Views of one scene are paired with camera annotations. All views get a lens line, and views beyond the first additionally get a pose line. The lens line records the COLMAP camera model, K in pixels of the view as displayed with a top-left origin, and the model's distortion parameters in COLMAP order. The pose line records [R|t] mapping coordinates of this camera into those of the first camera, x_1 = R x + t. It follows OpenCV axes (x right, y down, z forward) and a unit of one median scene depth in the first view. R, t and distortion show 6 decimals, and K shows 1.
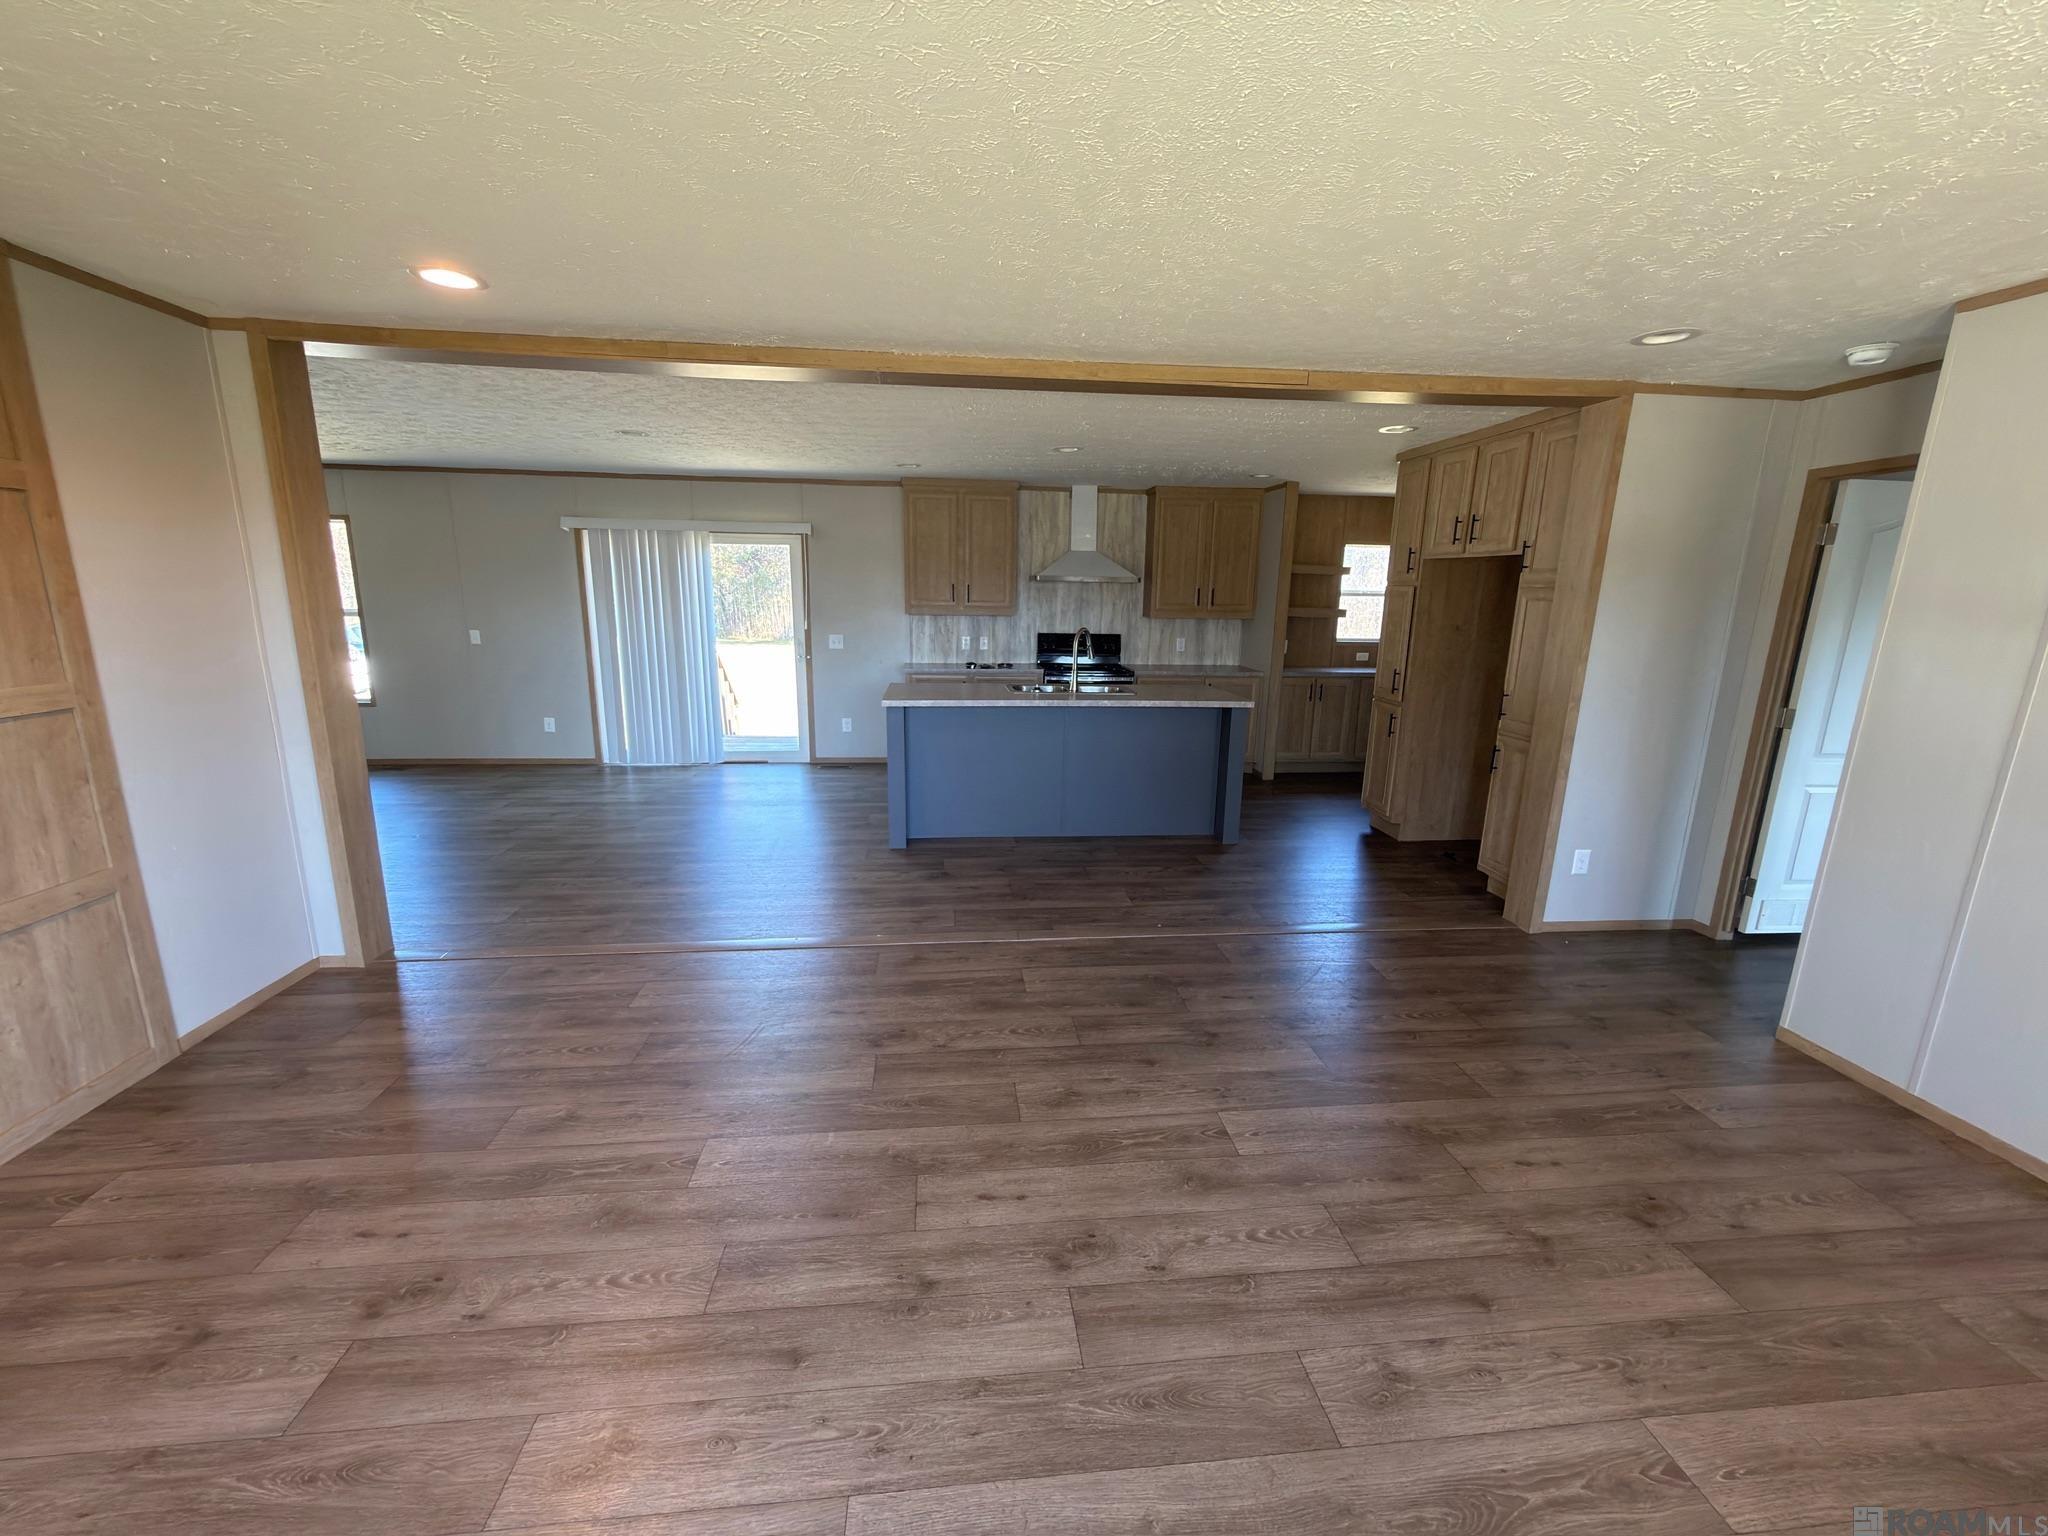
lens RADIAL K [[817.9, 0, 1018.0], [0, 817.9, 773.7], [0, 0, 1]] dist [0.000340, 0.000213]
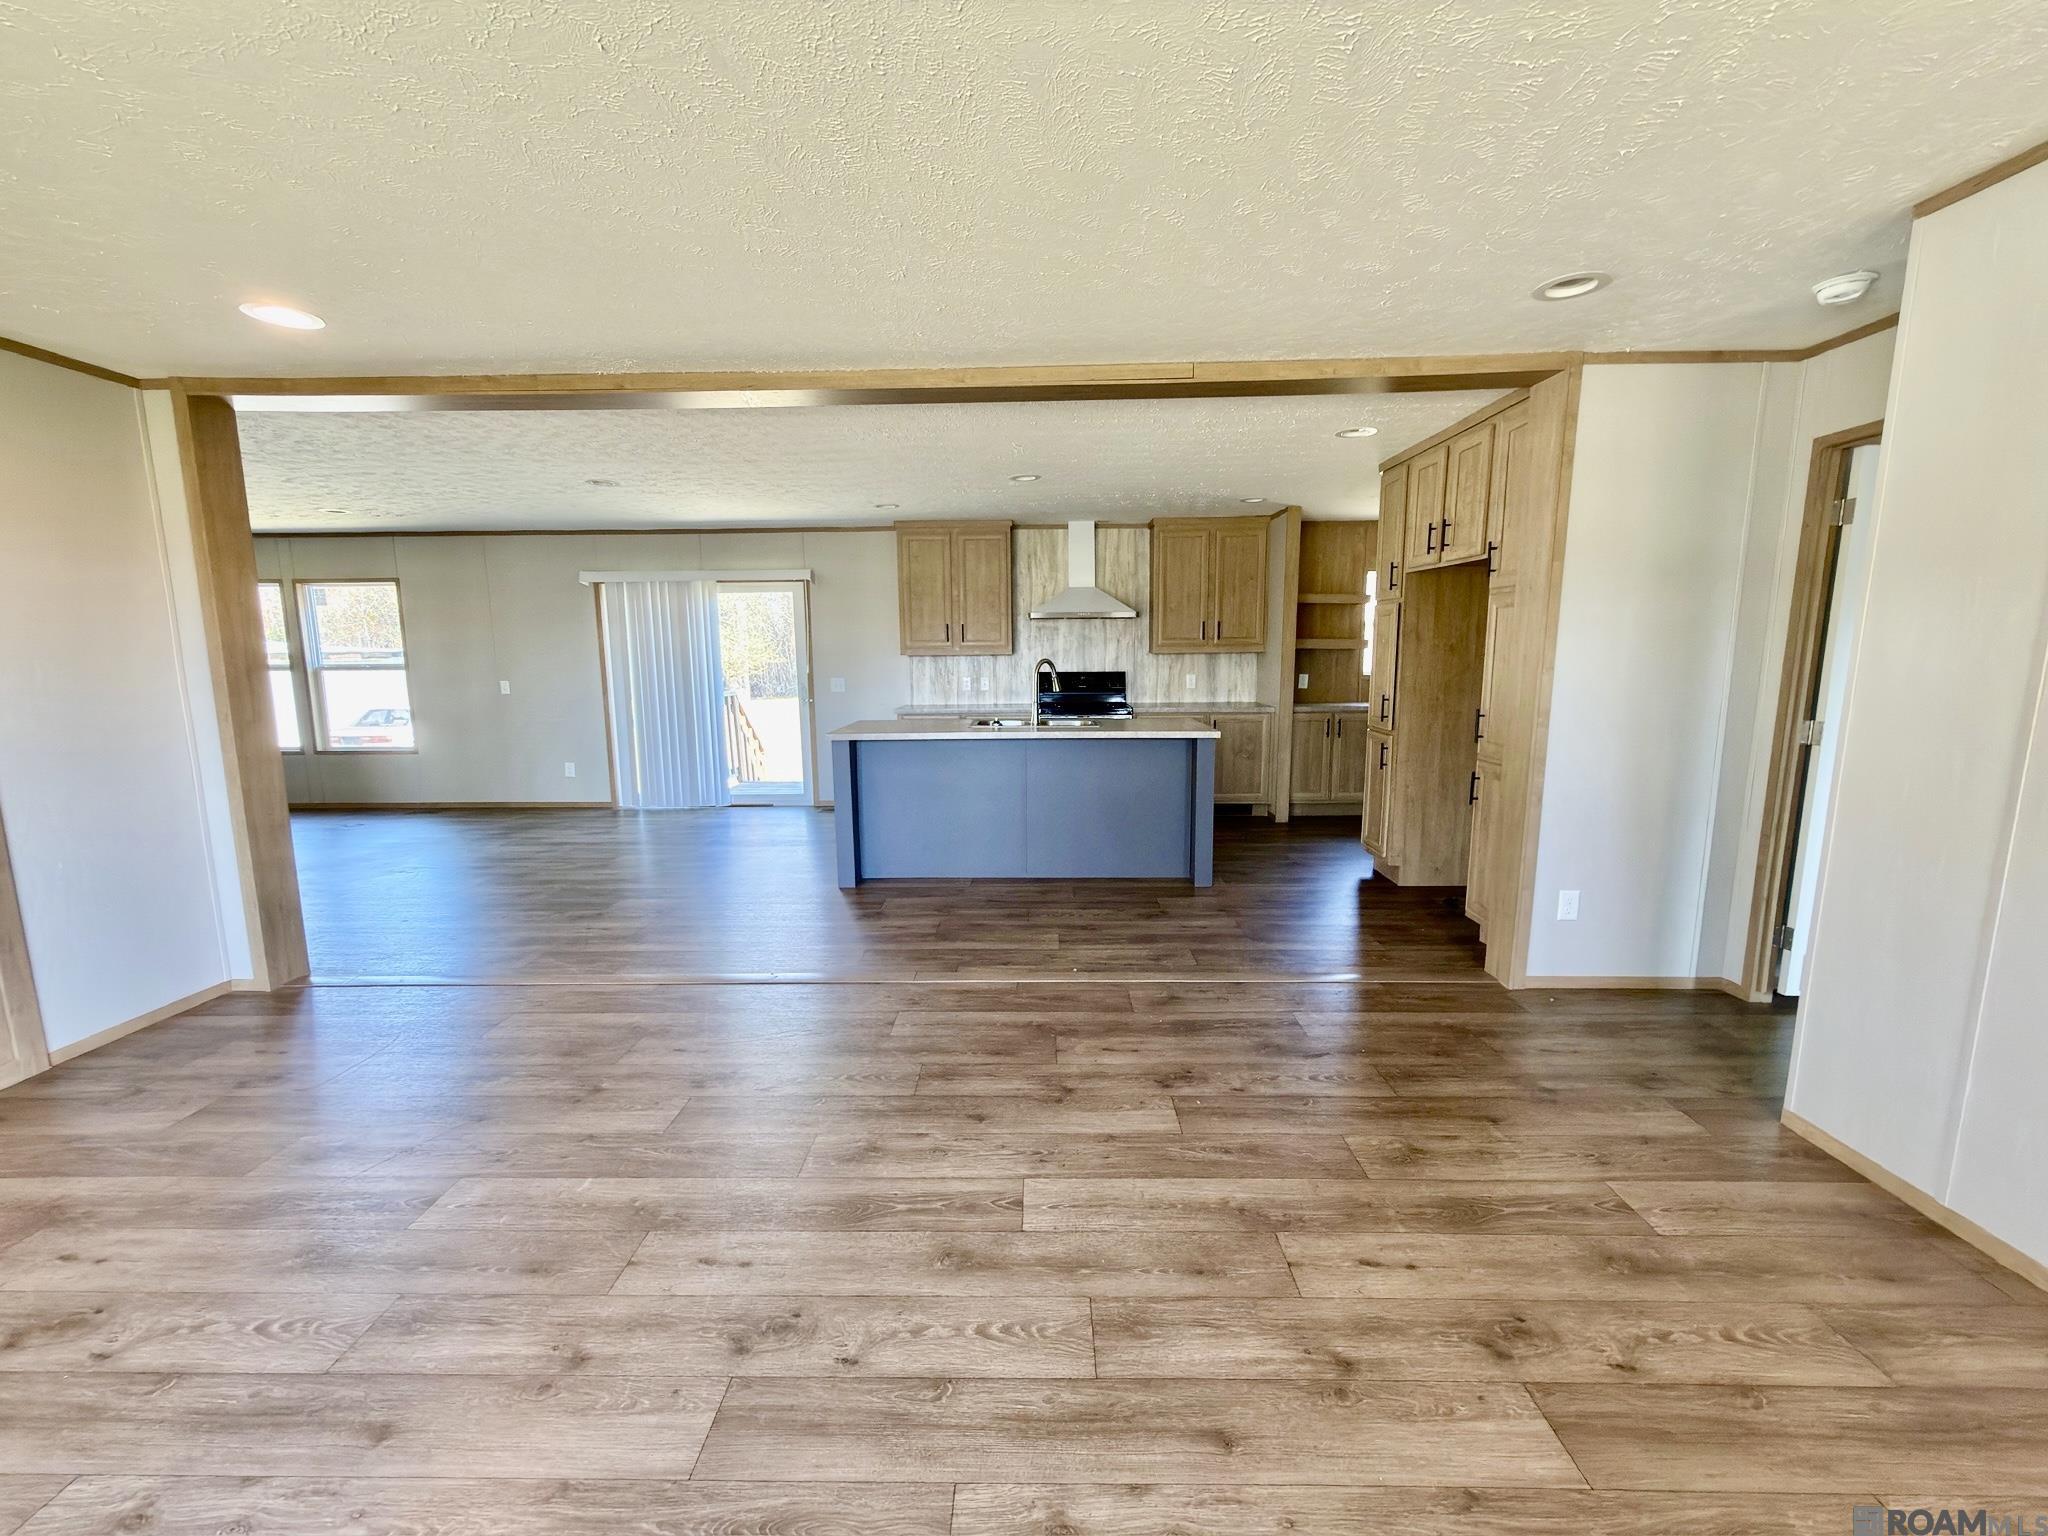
lens RADIAL K [[817.9, 0, 1018.0], [0, 817.9, 773.7], [0, 0, 1]] dist [0.000340, 0.000213]
pose [[0.992224, -0.007323, -0.124252, 0.168656], [-0.001322, 0.997591, -0.069356, 0.022952], [0.124460, 0.068980, 0.989824, 0.055949]]
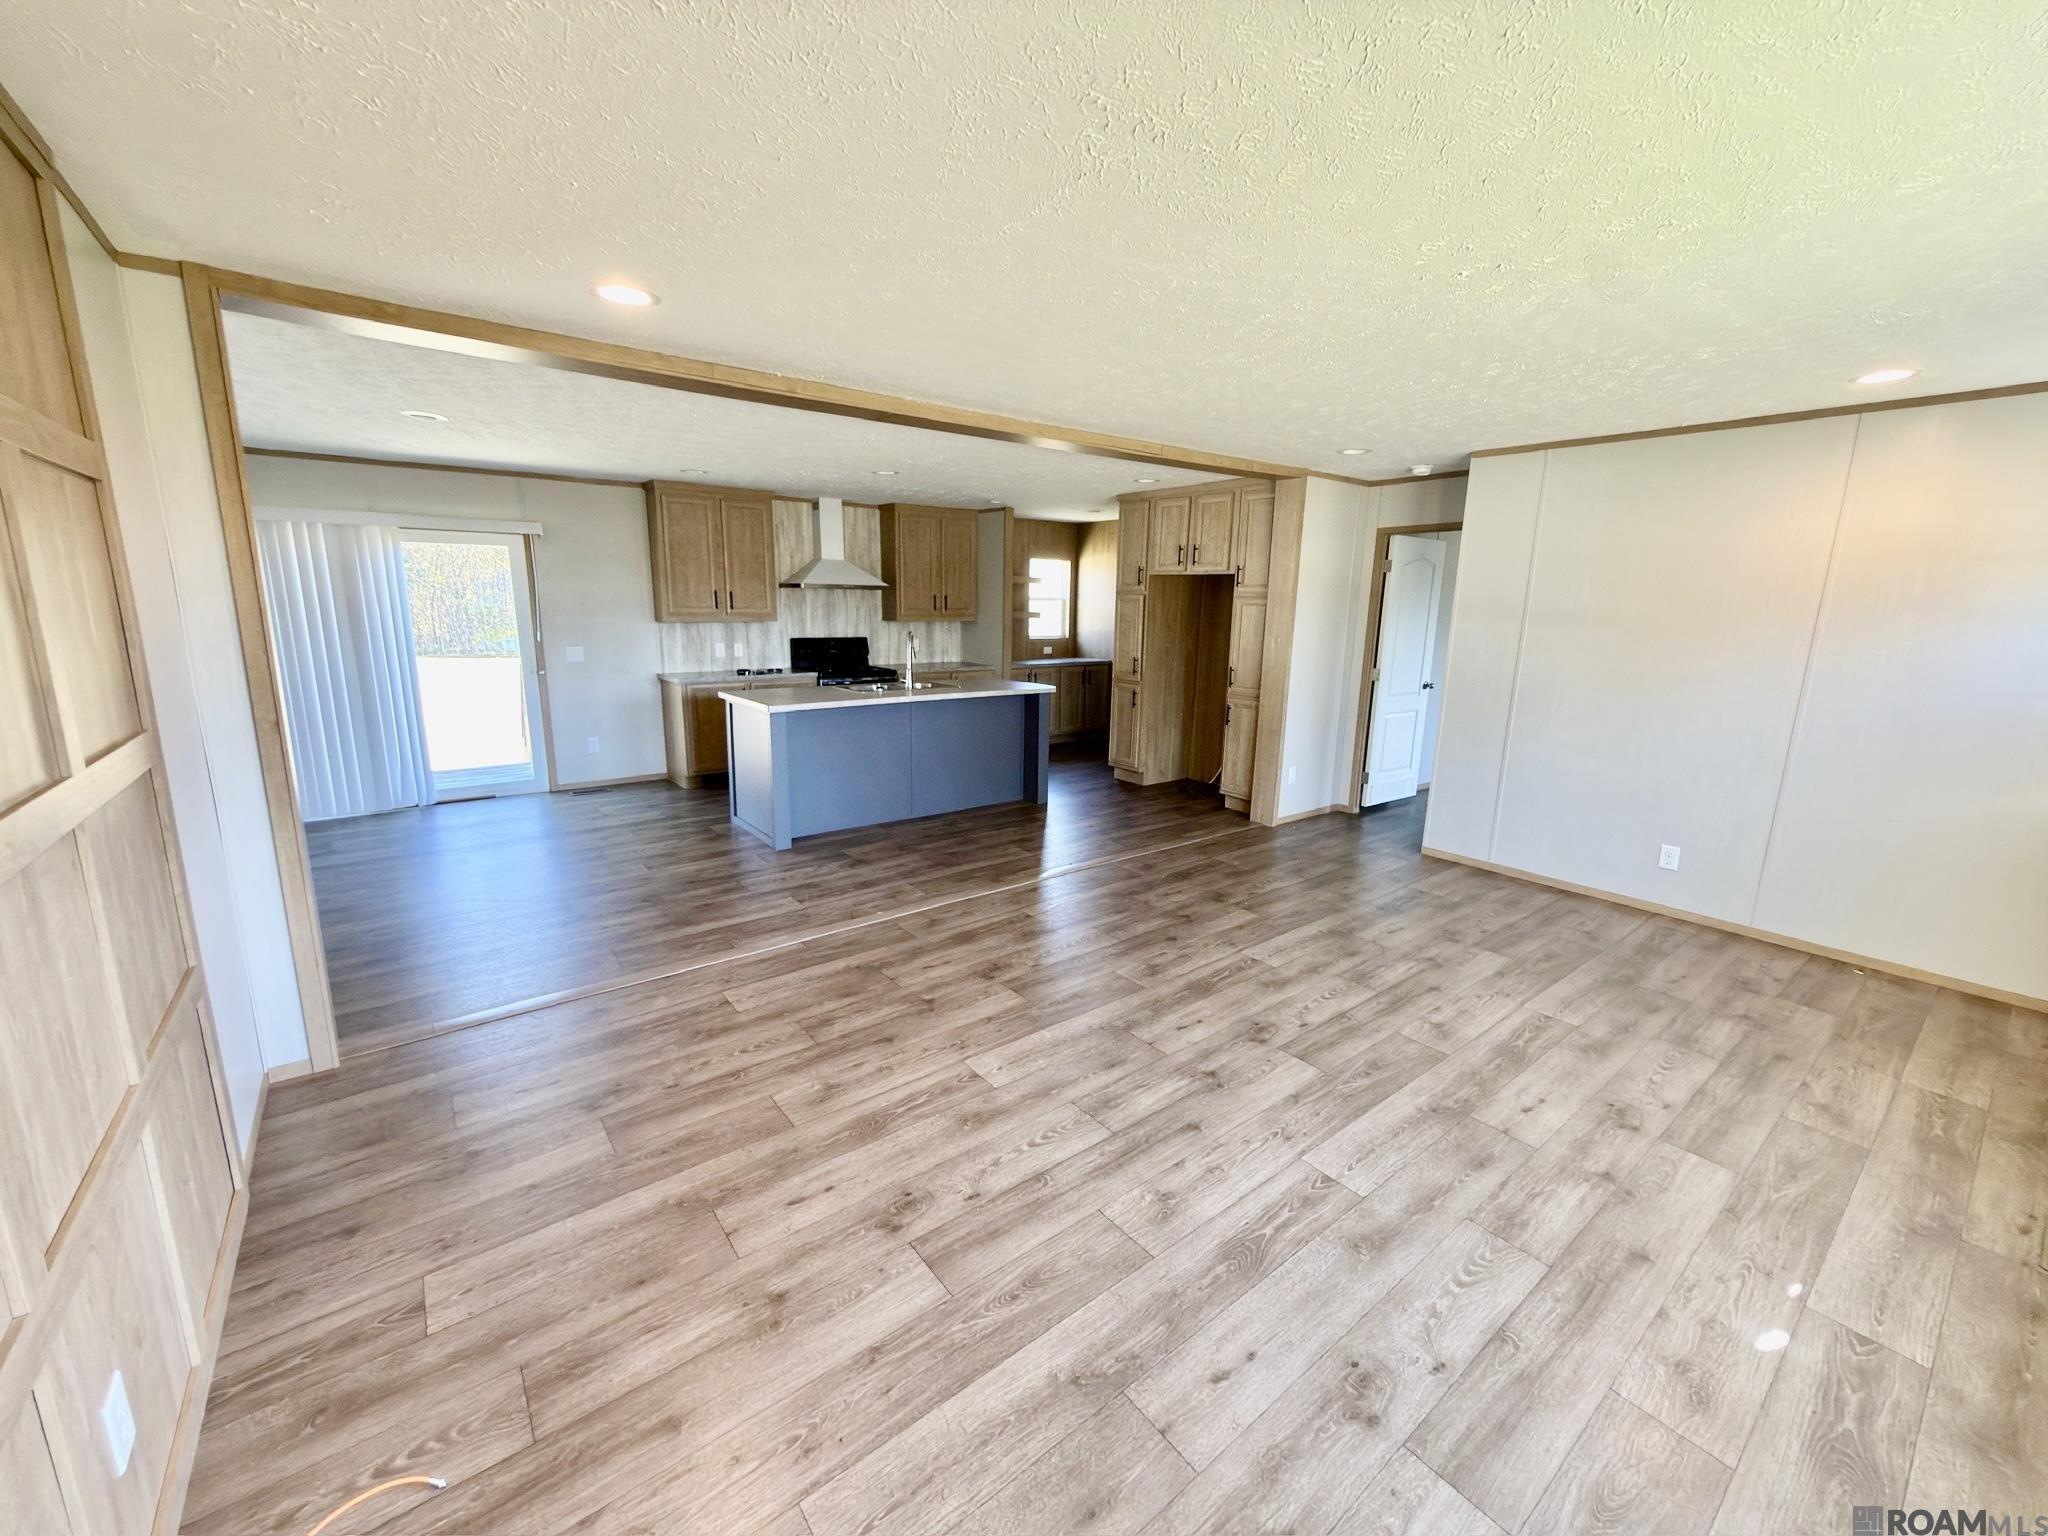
lens RADIAL K [[823.8, 0, 1028.7], [0, 823.8, 768.1], [0, 0, 1]] dist [0.001515, 0.000277]
pose [[0.844745, -0.110311, 0.523677, -0.401285], [0.115951, 0.993008, 0.022132, 0.002325], [-0.522457, 0.042025, 0.851629, -0.042856]]
